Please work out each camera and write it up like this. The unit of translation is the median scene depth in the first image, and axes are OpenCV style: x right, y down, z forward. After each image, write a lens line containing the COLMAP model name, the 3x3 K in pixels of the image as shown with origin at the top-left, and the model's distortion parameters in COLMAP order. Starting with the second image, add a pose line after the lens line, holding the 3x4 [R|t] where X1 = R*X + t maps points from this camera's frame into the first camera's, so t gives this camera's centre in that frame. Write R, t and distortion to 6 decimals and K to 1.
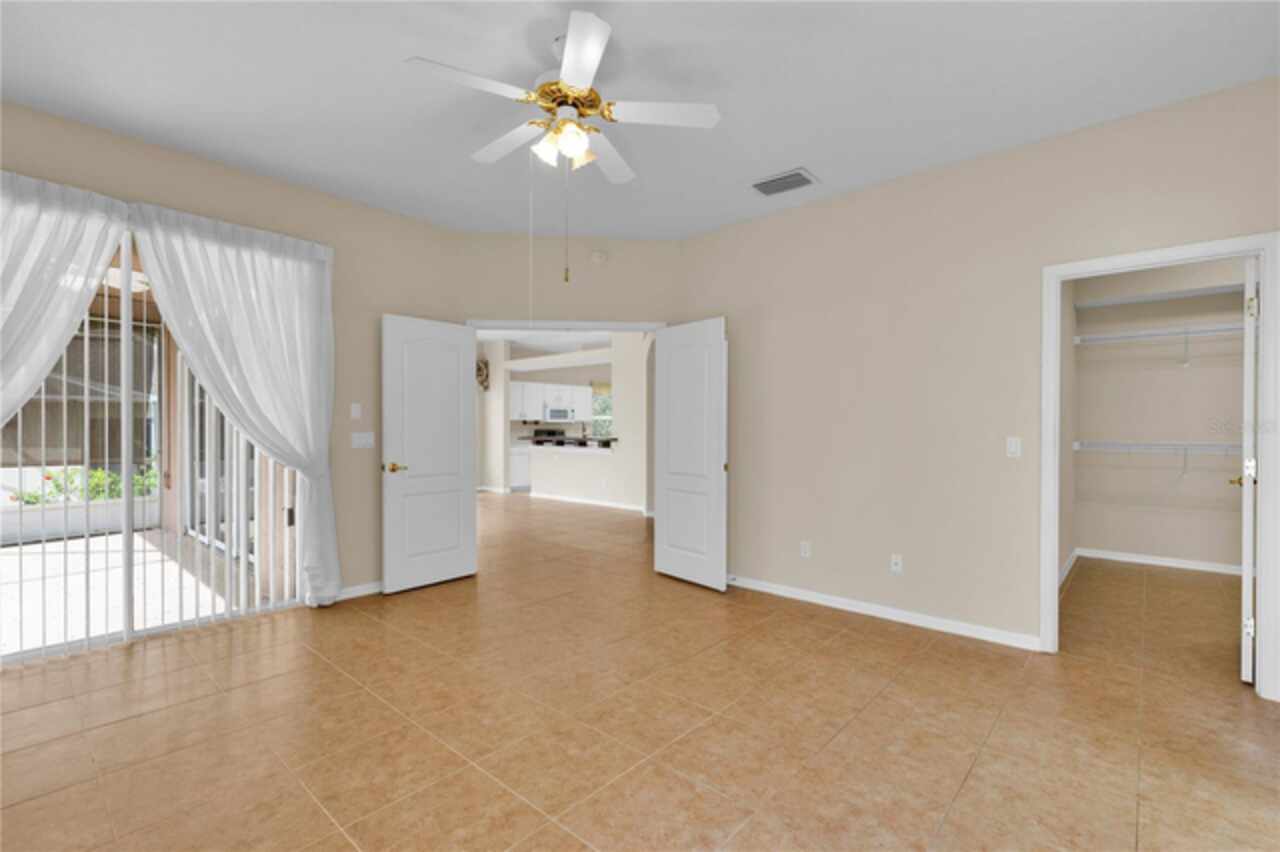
lens RADIAL K [[583.7, 0, 640.0], [0, 583.7, 426.0], [0, 0, 1]] dist [0.000027, 0.000033]
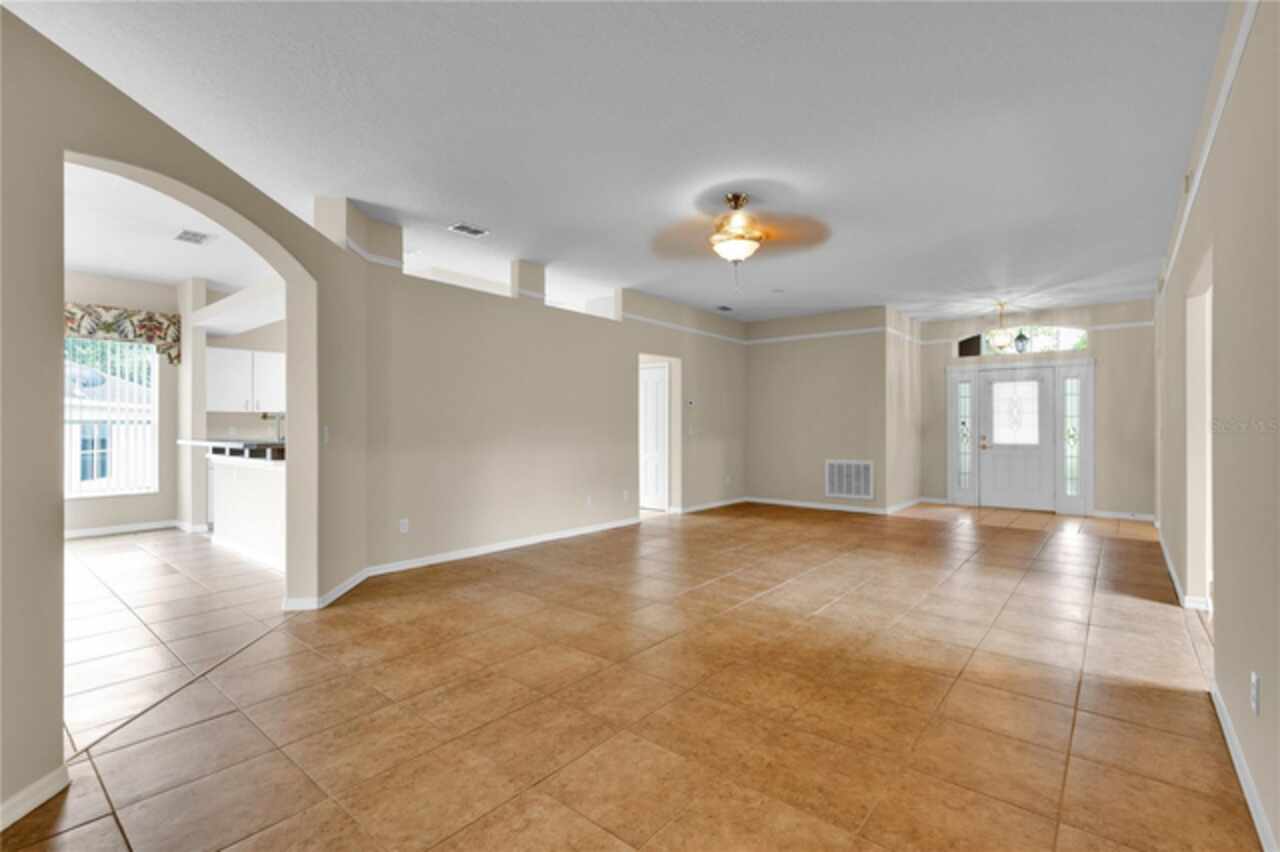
lens RADIAL K [[583.7, 0, 640.0], [0, 583.7, 426.0], [0, 0, 1]] dist [0.000027, 0.000033]
pose [[0.999374, 0.003636, 0.035198, 0.204887], [-0.003790, 0.999983, 0.004329, 0.000851], [-0.035181, -0.004459, 0.999371, 0.366889]]
